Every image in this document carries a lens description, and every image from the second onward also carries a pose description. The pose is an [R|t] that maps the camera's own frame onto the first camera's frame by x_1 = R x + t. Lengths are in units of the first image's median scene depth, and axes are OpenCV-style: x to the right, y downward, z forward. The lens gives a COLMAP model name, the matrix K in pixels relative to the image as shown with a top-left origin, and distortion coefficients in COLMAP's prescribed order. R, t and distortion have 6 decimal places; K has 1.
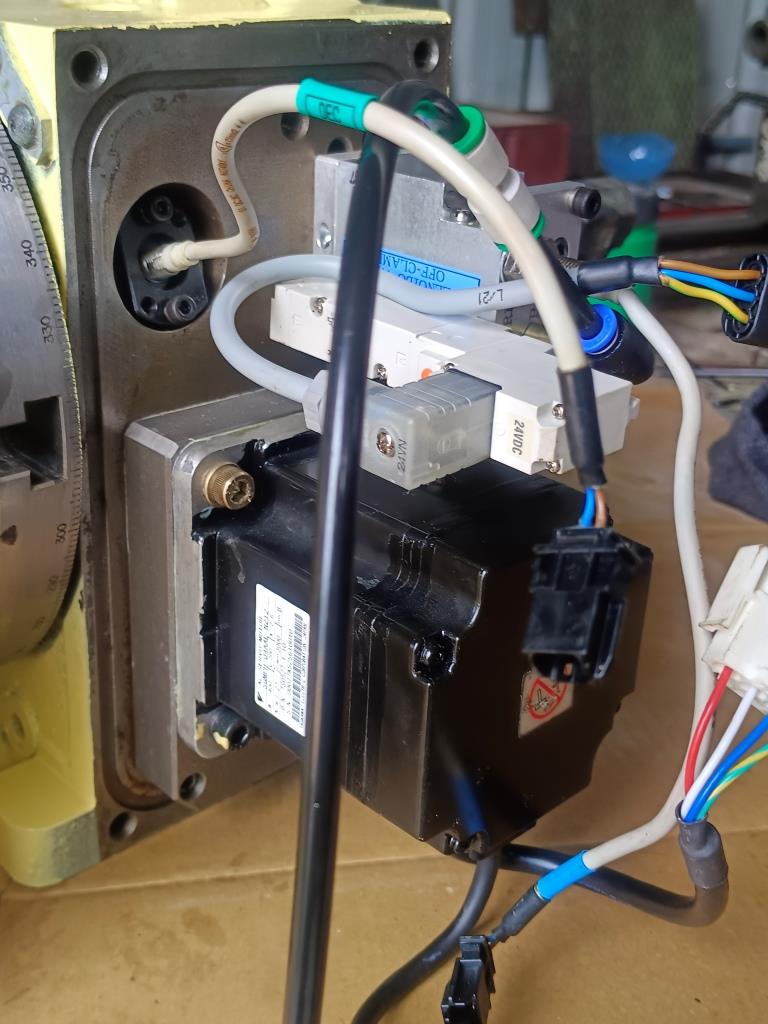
lens RADIAL K [[1233.0, 0, 384.0], [0, 1233.0, 512.0], [0, 0, 1]] dist [0.003402, -0.010785]
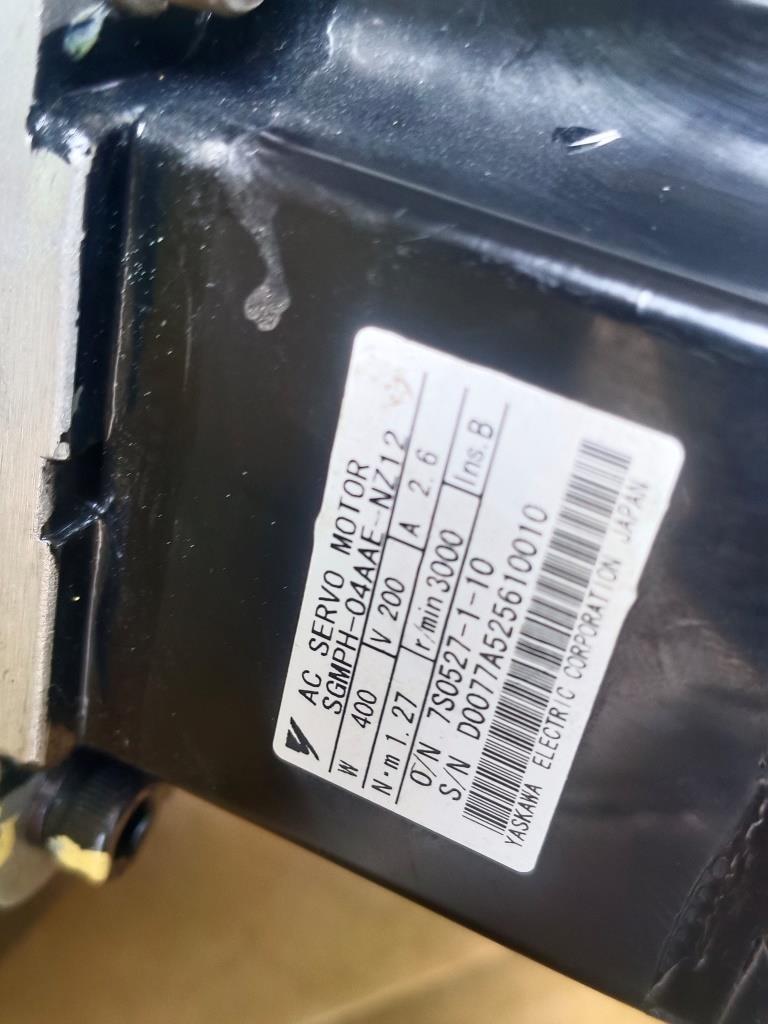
lens RADIAL K [[1233.0, 0, 384.0], [0, 1233.0, 512.0], [0, 0, 1]] dist [0.003402, -0.010785]
pose [[0.898505, -0.087538, 0.430146, -0.202190], [0.011497, 0.984271, 0.176293, 0.049970], [-0.438812, -0.153455, 0.885379, 0.757448]]
